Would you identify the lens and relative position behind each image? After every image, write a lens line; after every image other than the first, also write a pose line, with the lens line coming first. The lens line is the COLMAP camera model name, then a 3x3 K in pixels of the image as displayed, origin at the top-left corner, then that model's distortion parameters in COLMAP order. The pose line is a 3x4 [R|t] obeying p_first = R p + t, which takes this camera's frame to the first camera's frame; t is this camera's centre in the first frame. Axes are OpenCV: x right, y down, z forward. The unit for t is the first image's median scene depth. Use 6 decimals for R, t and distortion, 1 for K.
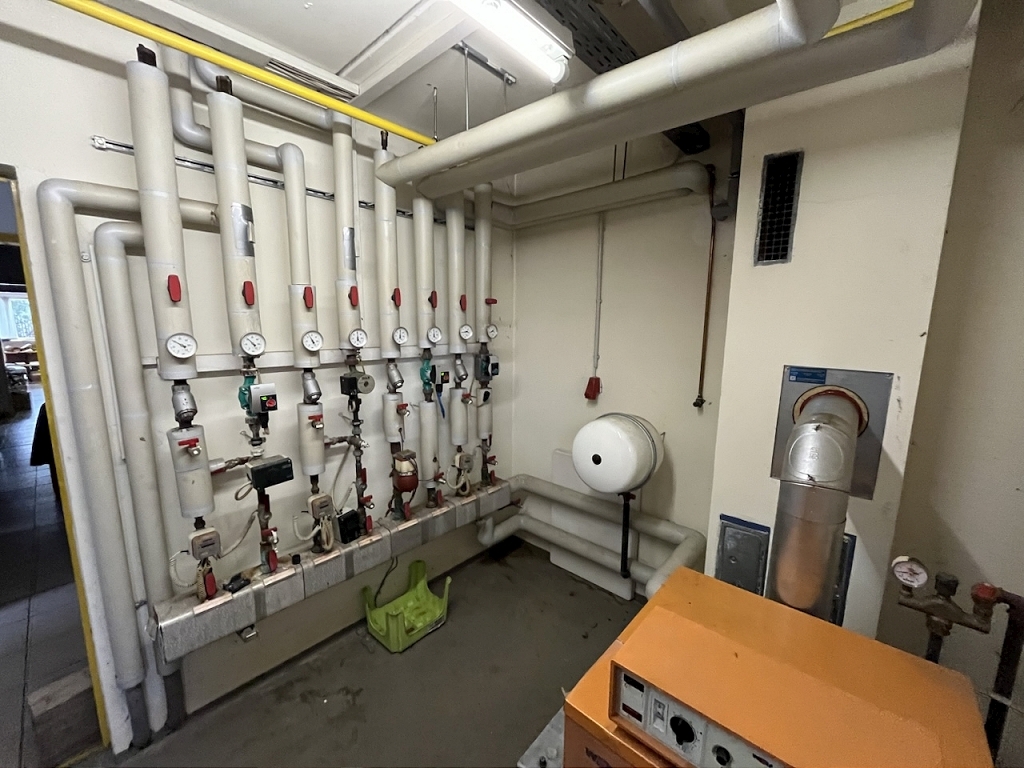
lens RADIAL K [[411.3, 0, 510.9], [0, 411.3, 386.9], [0, 0, 1]] dist [-0.001437, -0.000553]
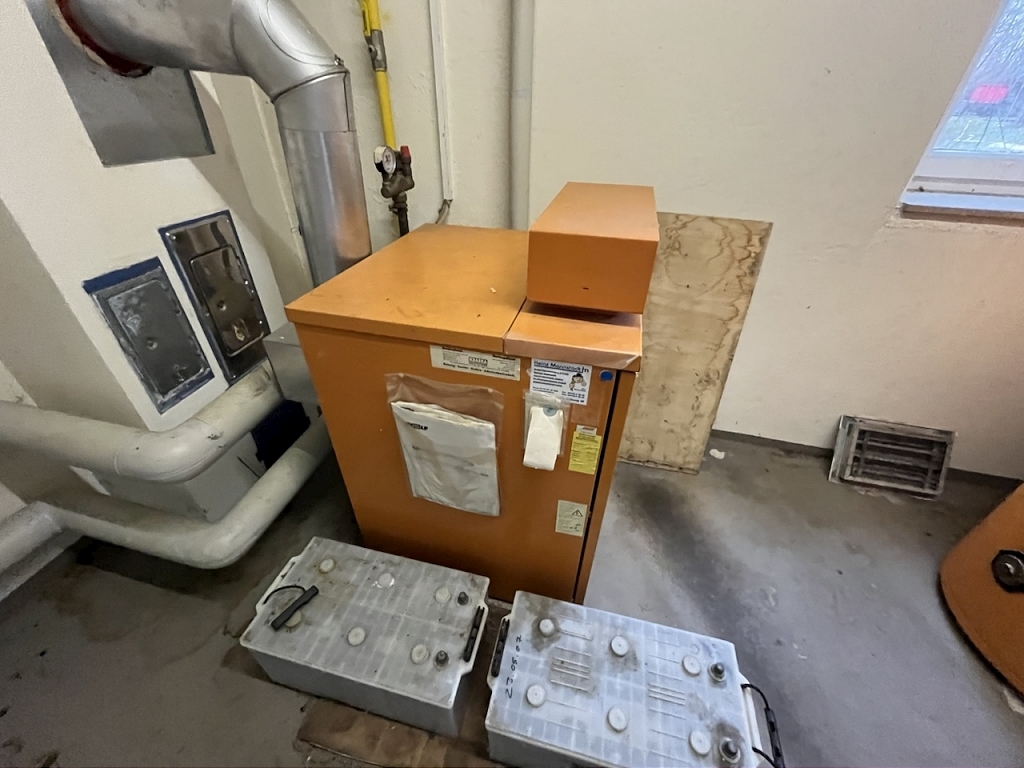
lens RADIAL K [[411.3, 0, 510.9], [0, 411.3, 386.9], [0, 0, 1]] dist [-0.001437, -0.000553]
pose [[-0.467090, -0.521224, 0.714250, -0.194715], [0.122629, 0.761791, 0.636111, 0.169276], [-0.875665, 0.384709, -0.291907, 0.835662]]
